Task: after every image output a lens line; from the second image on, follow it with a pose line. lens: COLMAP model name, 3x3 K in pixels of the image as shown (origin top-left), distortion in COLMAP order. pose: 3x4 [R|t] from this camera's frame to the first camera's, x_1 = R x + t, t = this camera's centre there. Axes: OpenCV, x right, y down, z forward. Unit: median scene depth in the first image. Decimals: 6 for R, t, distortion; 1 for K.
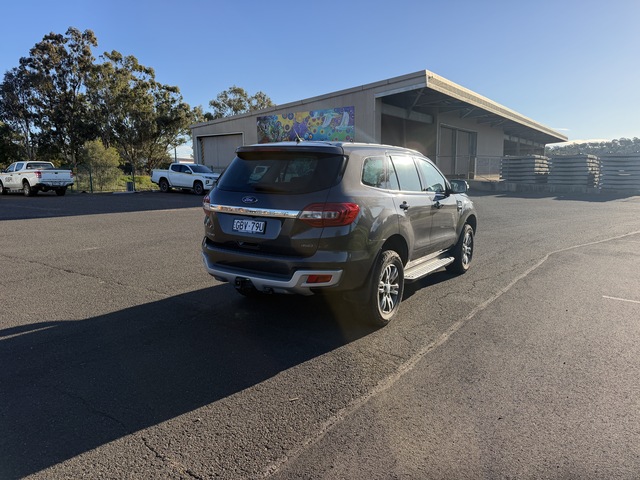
lens RADIAL K [[439.9, 0, 319.3], [0, 439.9, 244.9], [0, 0, 1]] dist [0.054241, -0.004179]
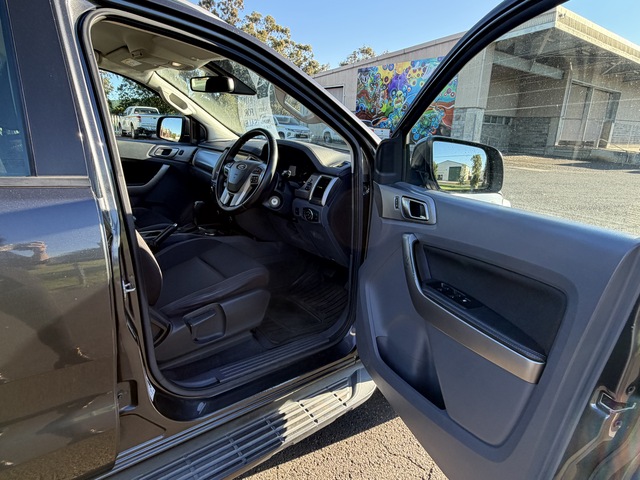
lens RADIAL K [[384.3, 0, 316.2], [0, 384.3, 243.8], [0, 0, 1]] dist [-0.002349, -0.000586]
pose [[0.950802, 0.132664, -0.279958, 0.065026], [-0.096566, 0.985563, 0.139073, -0.019877], [0.294366, -0.105196, 0.949885, 0.143917]]
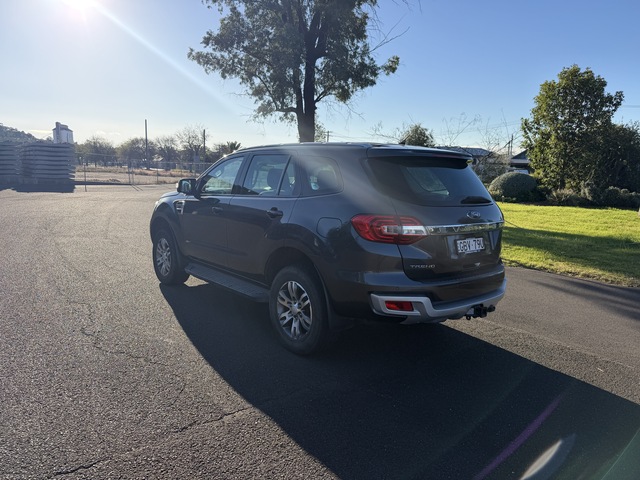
lens RADIAL K [[445.0, 0, 320.0], [0, 445.0, 240.0], [0, 0, 1]] dist [0.045596, -0.059415]
pose [[0.301053, -0.140506, 0.943199, -0.132935], [0.123704, 0.986483, 0.107469, -0.022661], [-0.945550, 0.084323, 0.314365, 0.123317]]
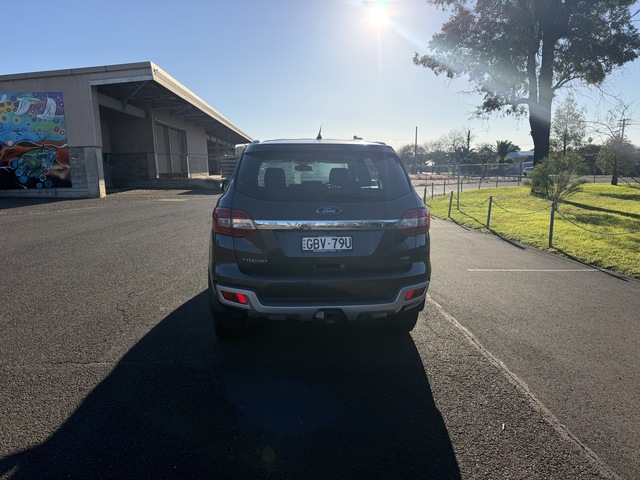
lens RADIAL K [[445.0, 0, 320.0], [0, 445.0, 240.0], [0, 0, 1]] dist [0.045596, -0.059415]
pose [[0.783543, -0.104279, 0.612525, -0.081345], [0.108941, 0.993601, 0.029798, -0.009128], [-0.611713, 0.043382, 0.789890, 0.045947]]
